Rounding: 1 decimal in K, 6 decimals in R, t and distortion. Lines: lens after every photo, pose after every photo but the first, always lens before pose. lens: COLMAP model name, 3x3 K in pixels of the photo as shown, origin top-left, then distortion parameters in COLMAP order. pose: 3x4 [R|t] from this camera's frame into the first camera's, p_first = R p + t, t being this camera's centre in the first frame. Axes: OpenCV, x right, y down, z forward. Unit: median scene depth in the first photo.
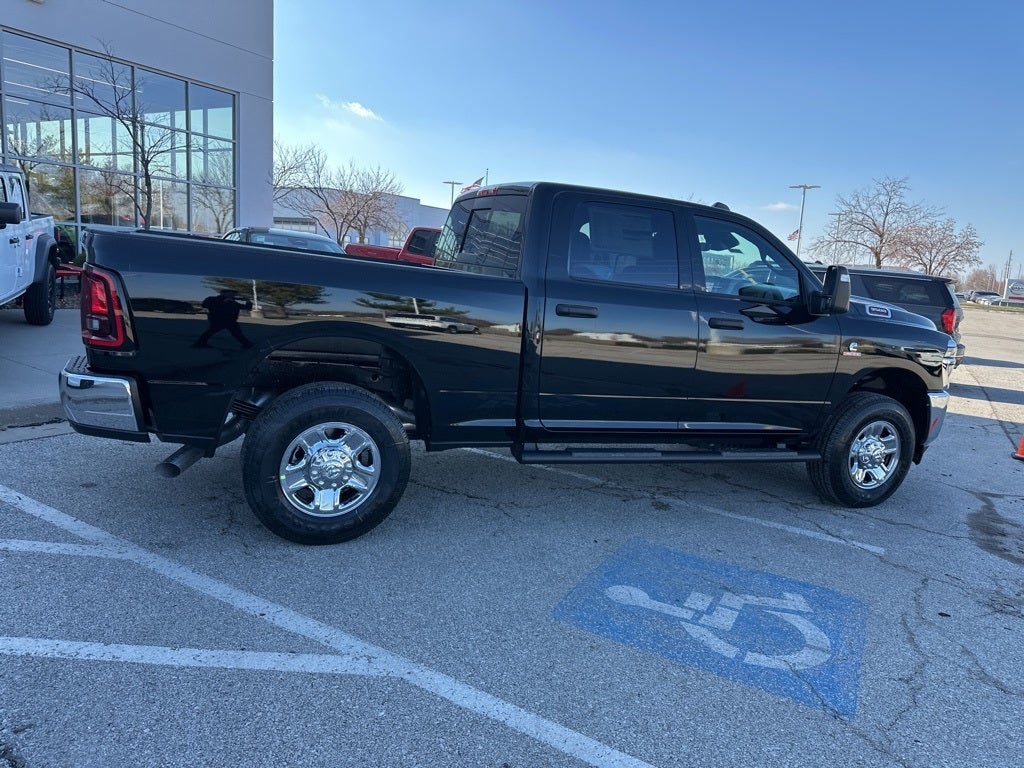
lens RADIAL K [[721.0, 0, 508.4], [0, 721.0, 382.4], [0, 0, 1]] dist [0.042931, -0.049135]
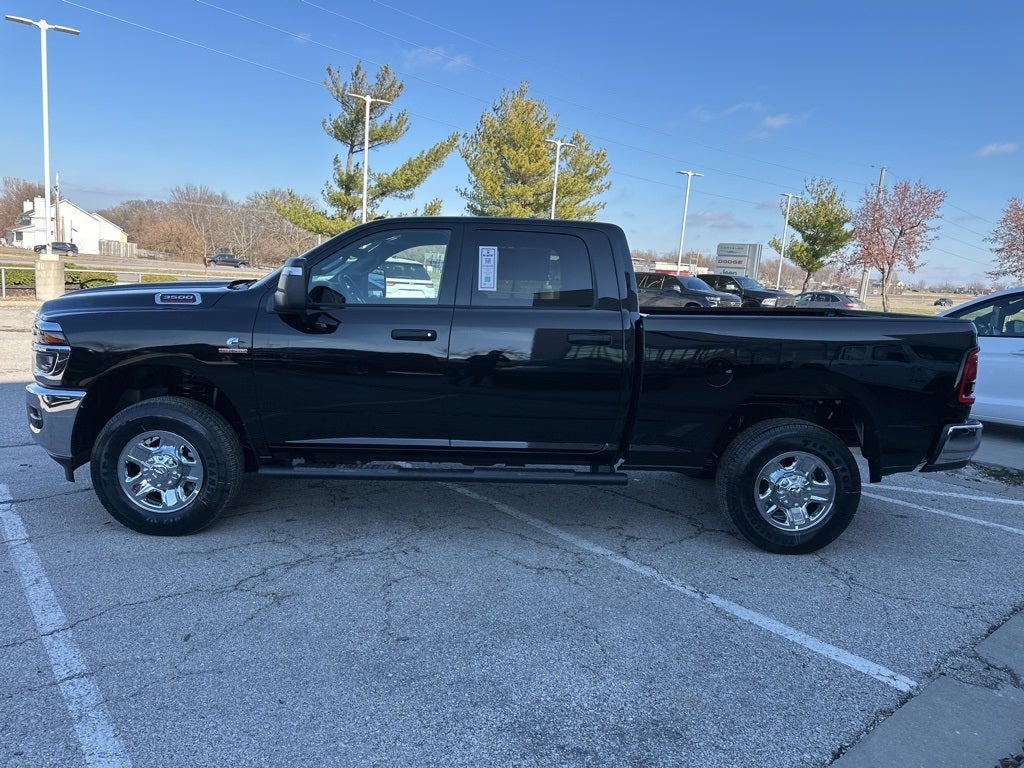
lens RADIAL K [[714.4, 0, 510.0], [0, 714.4, 381.0], [0, 0, 1]] dist [0.087988, -0.118387]
pose [[-0.928088, -0.178657, 0.326702, -0.346902], [-0.070521, 0.945835, 0.316896, -0.484638], [-0.365622, 0.271068, -0.890417, 2.571309]]
